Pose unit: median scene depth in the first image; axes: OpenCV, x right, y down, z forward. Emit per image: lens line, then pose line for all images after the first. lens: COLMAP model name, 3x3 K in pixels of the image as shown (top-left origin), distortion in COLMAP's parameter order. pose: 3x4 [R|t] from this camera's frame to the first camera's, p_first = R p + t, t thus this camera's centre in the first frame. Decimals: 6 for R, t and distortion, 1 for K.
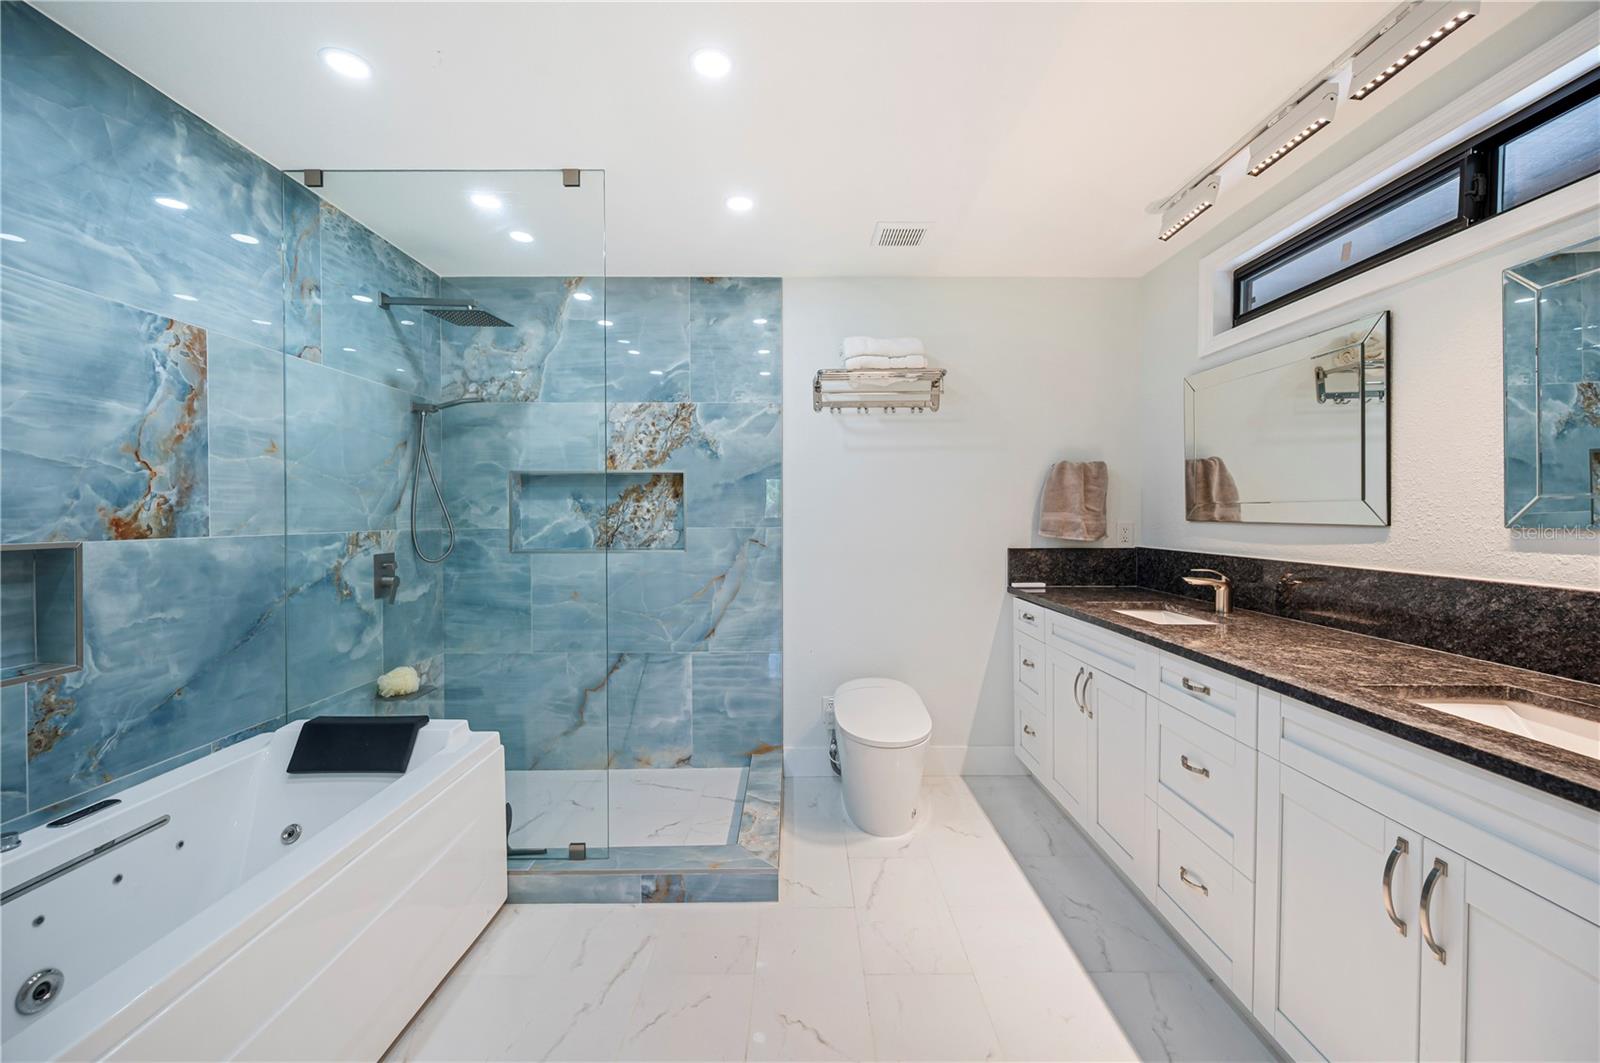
lens RADIAL K [[635.0, 0, 800.0], [0, 635.0, 531.5], [0, 0, 1]] dist [0.000057, -0.000001]
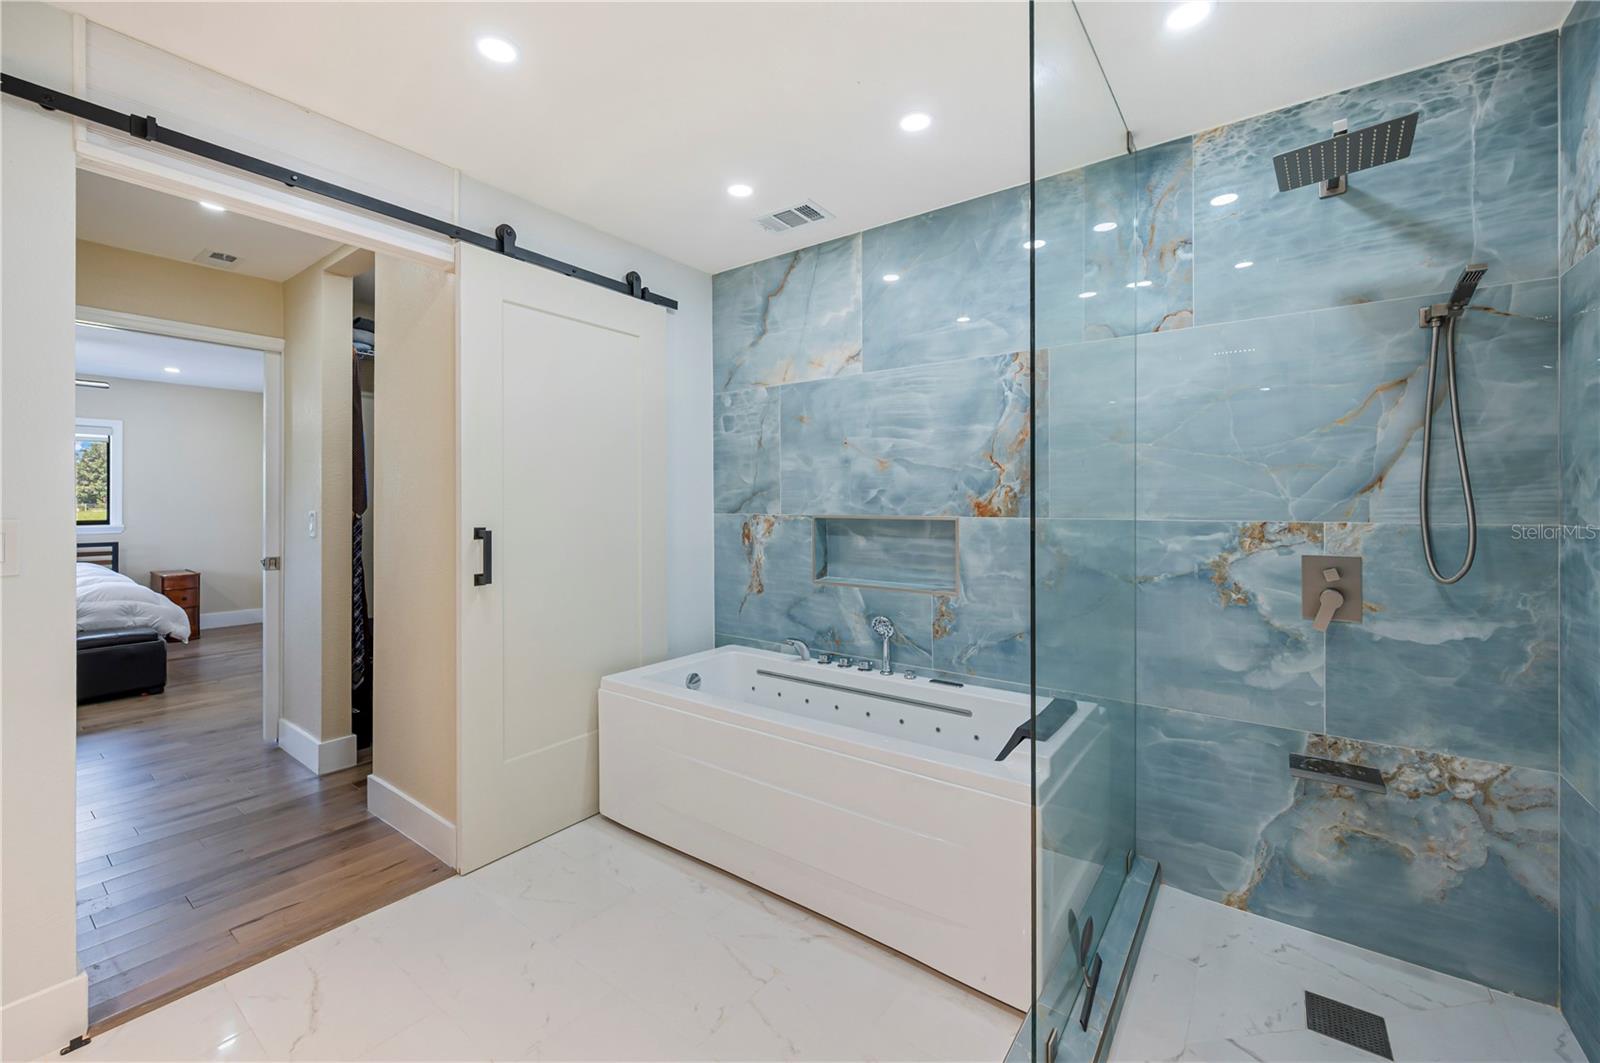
lens RADIAL K [[647.8, 0, 795.9], [0, 647.8, 502.0], [0, 0, 1]] dist [-0.001057, -0.000001]
pose [[-0.599114, 0.006458, -0.800638, 0.369535], [-0.016716, 0.999649, 0.020572, -0.041948], [0.800489, 0.025708, -0.598795, 1.437642]]
